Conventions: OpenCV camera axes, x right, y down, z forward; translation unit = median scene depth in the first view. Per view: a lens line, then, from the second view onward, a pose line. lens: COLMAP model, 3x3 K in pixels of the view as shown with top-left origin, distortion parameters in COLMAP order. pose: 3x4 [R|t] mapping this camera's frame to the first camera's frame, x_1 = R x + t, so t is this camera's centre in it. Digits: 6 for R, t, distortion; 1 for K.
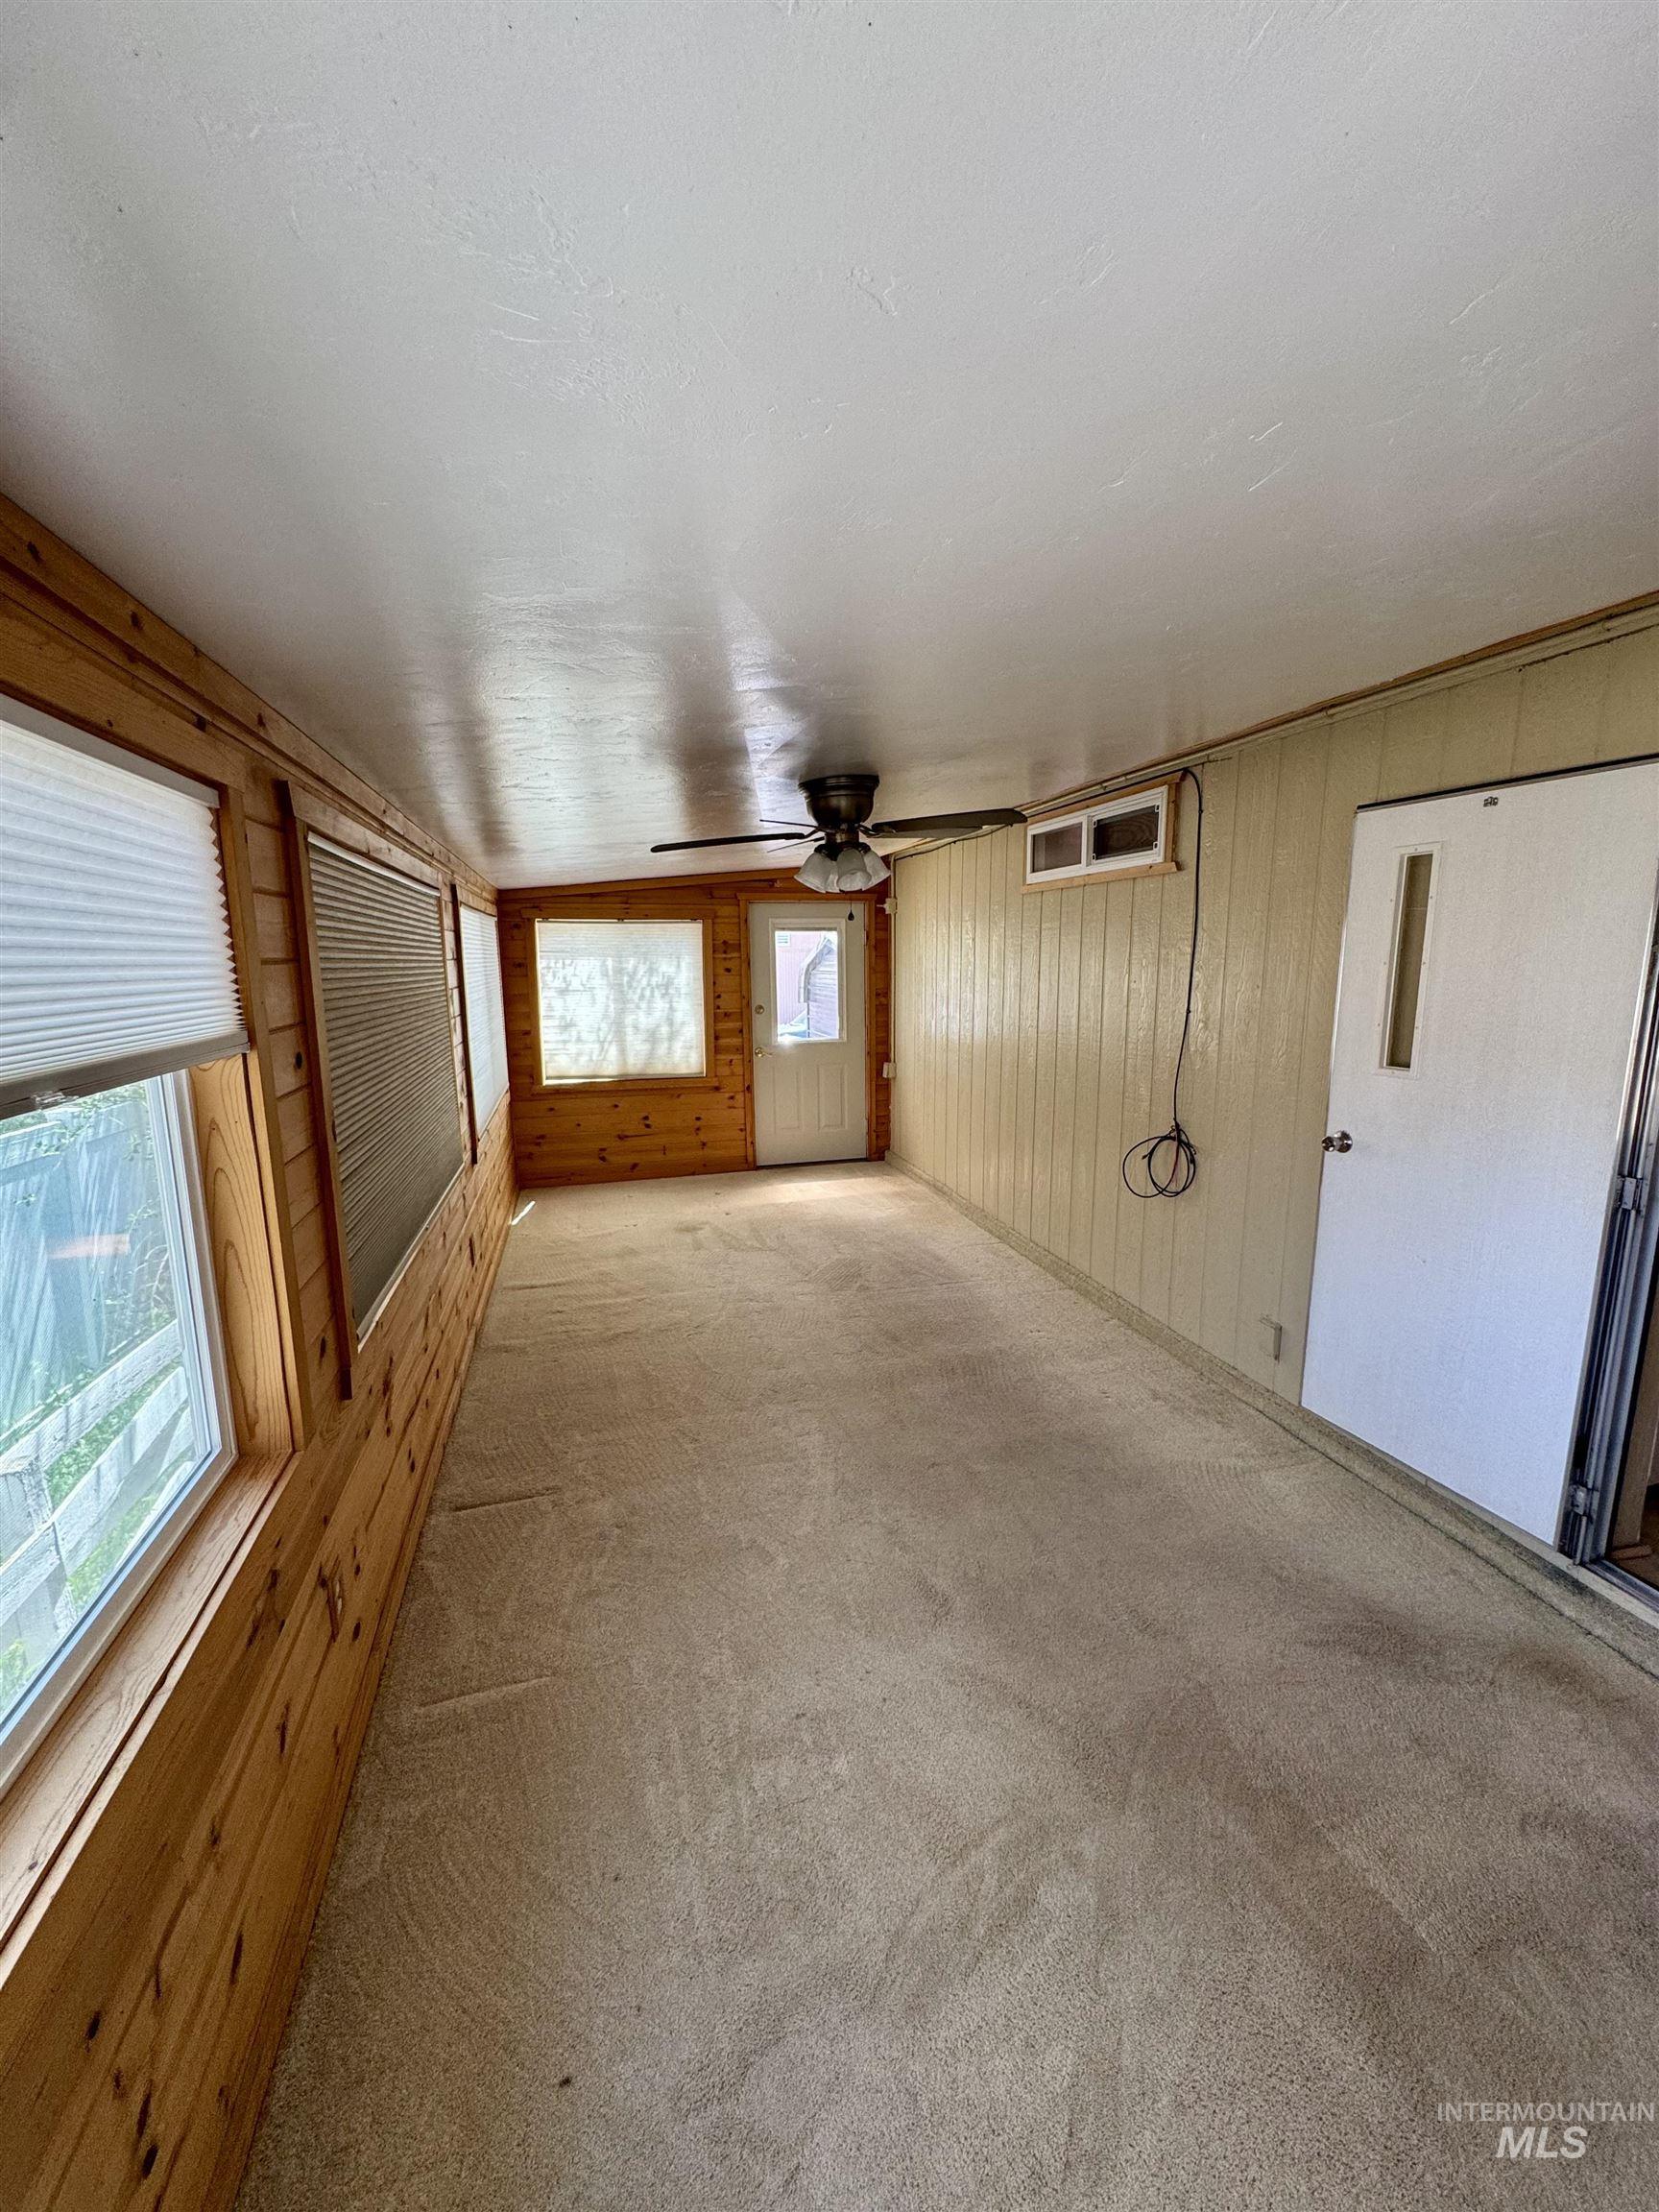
lens RADIAL K [[882.2, 0, 835.1], [0, 882.2, 1111.7], [0, 0, 1]] dist [-0.001083, 0.000494]
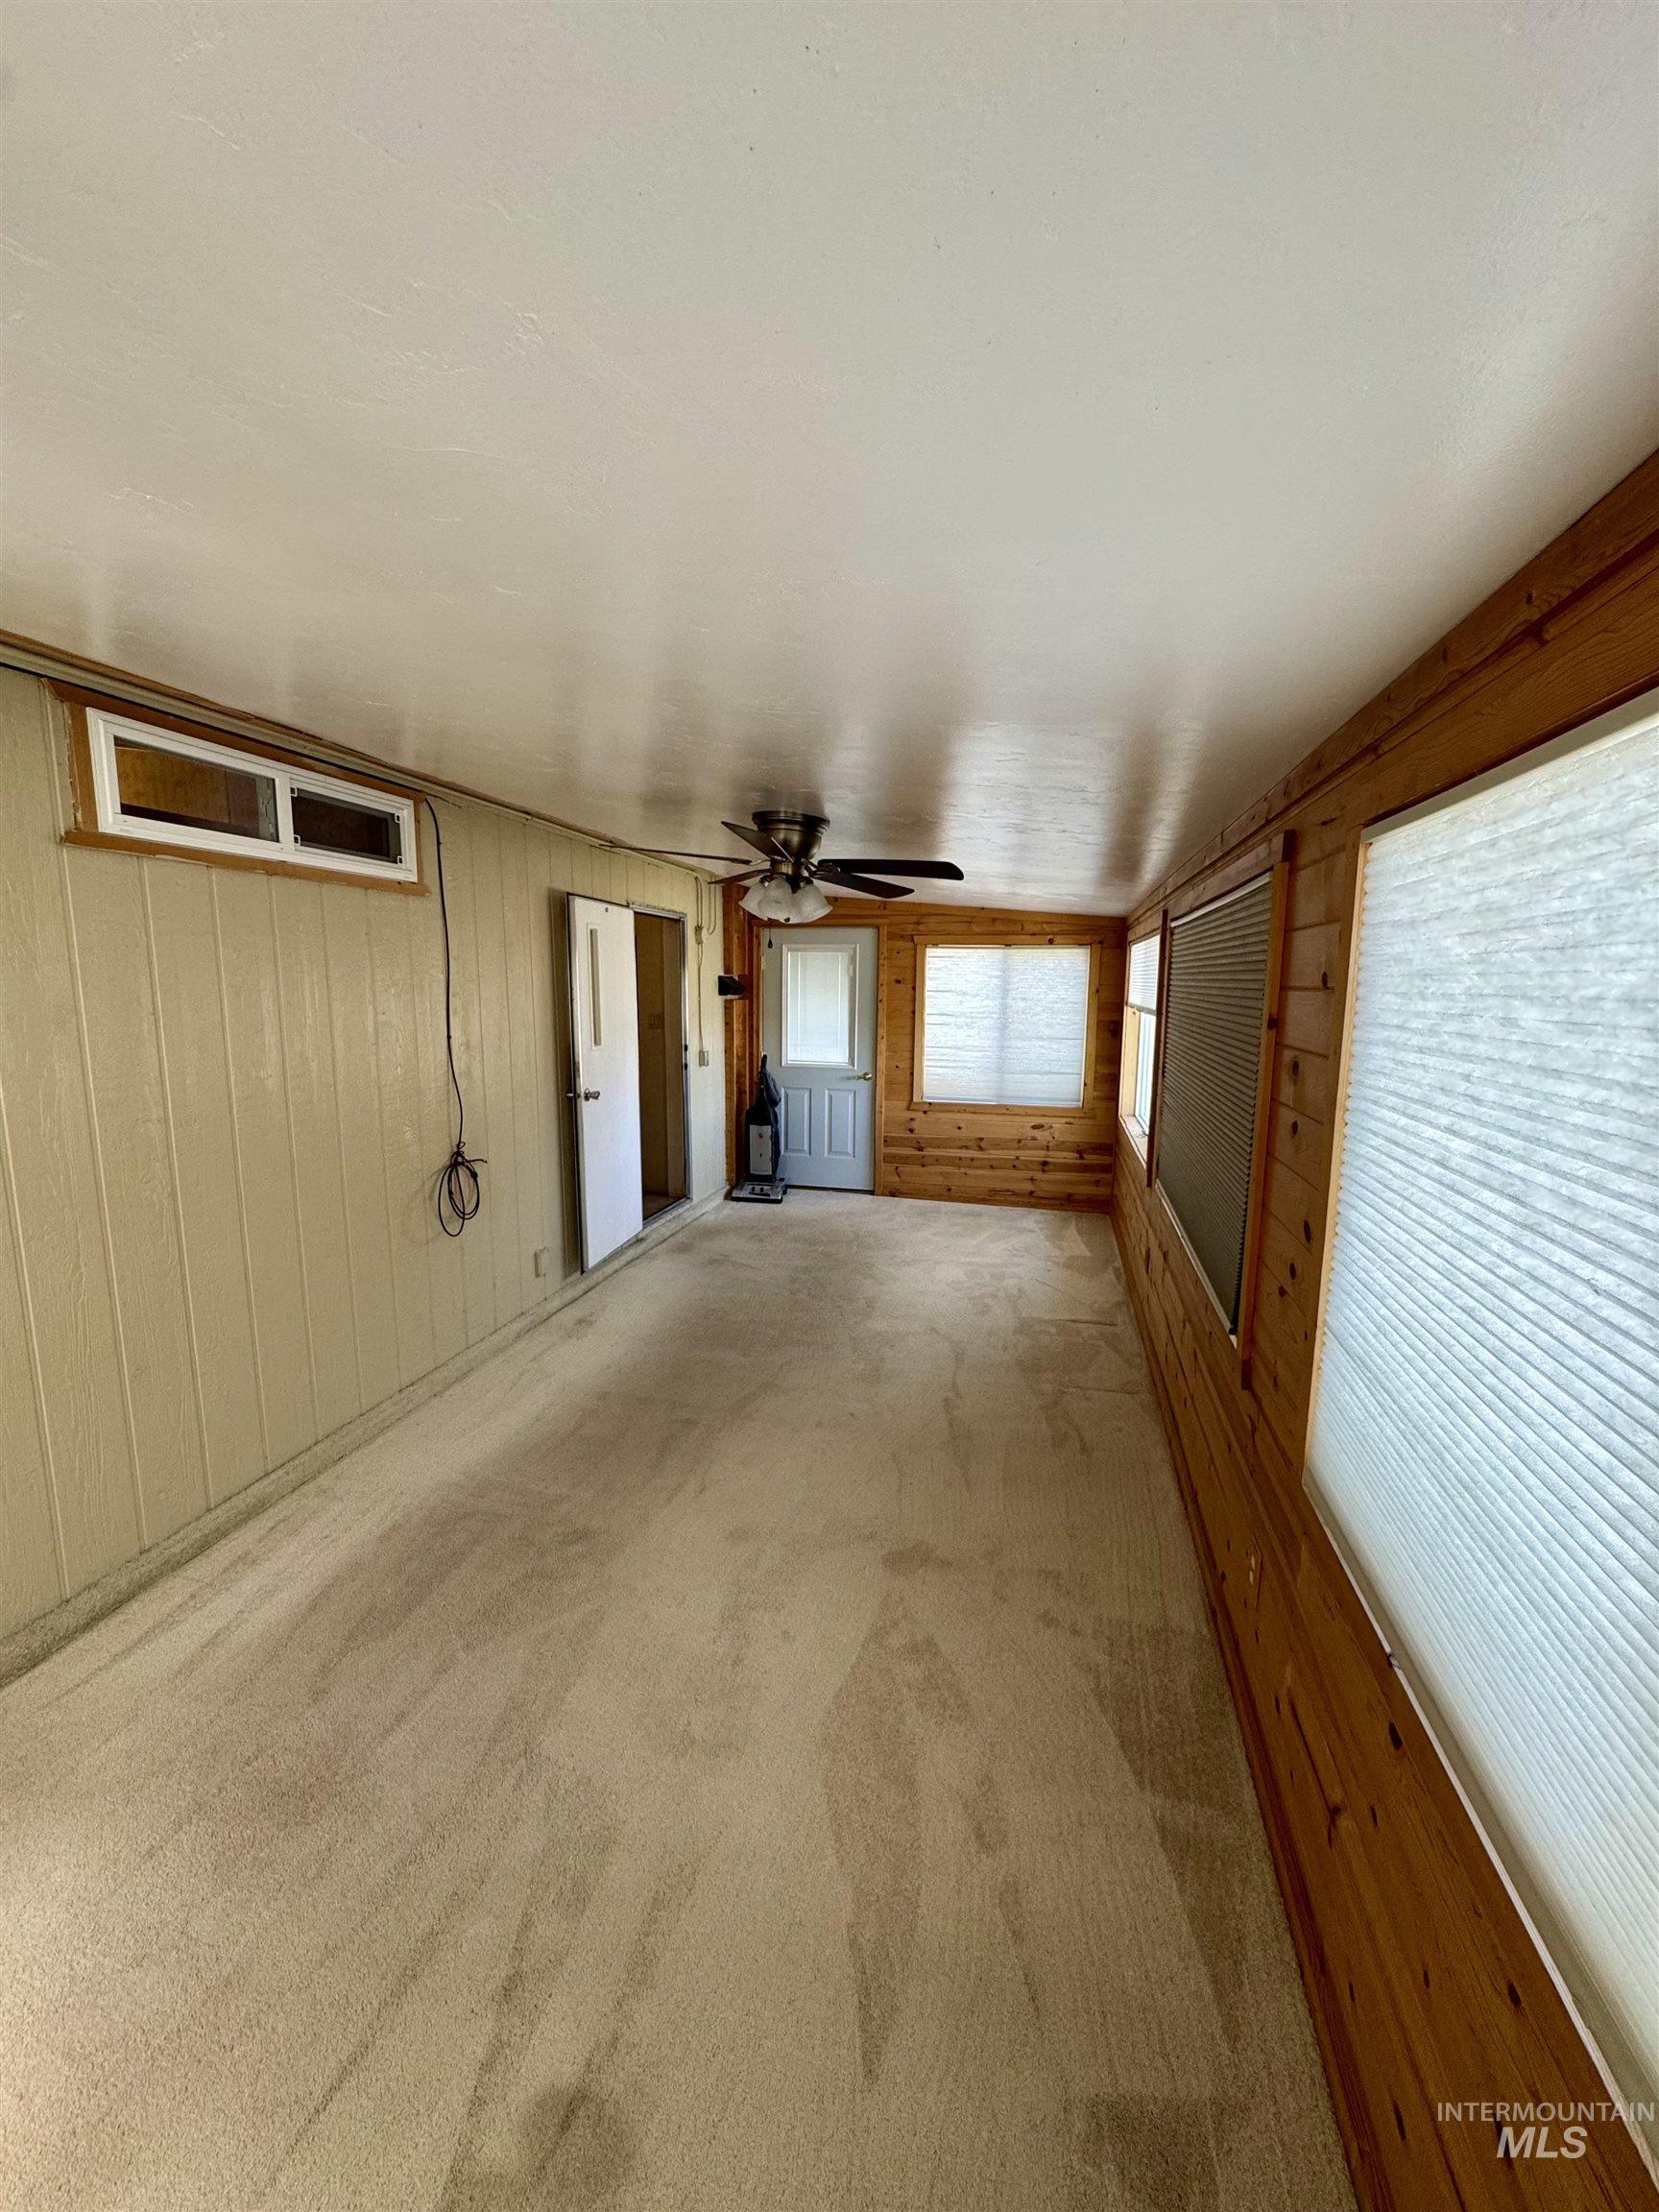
lens RADIAL K [[882.2, 0, 832.5], [0, 882.2, 1108.7], [0, 0, 1]] dist [-0.001083, 0.000494]
pose [[-0.867788, -0.068033, 0.492256, -0.466006], [0.087580, 0.954140, 0.286263, -0.273167], [-0.489157, 0.291527, -0.822033, 1.562251]]
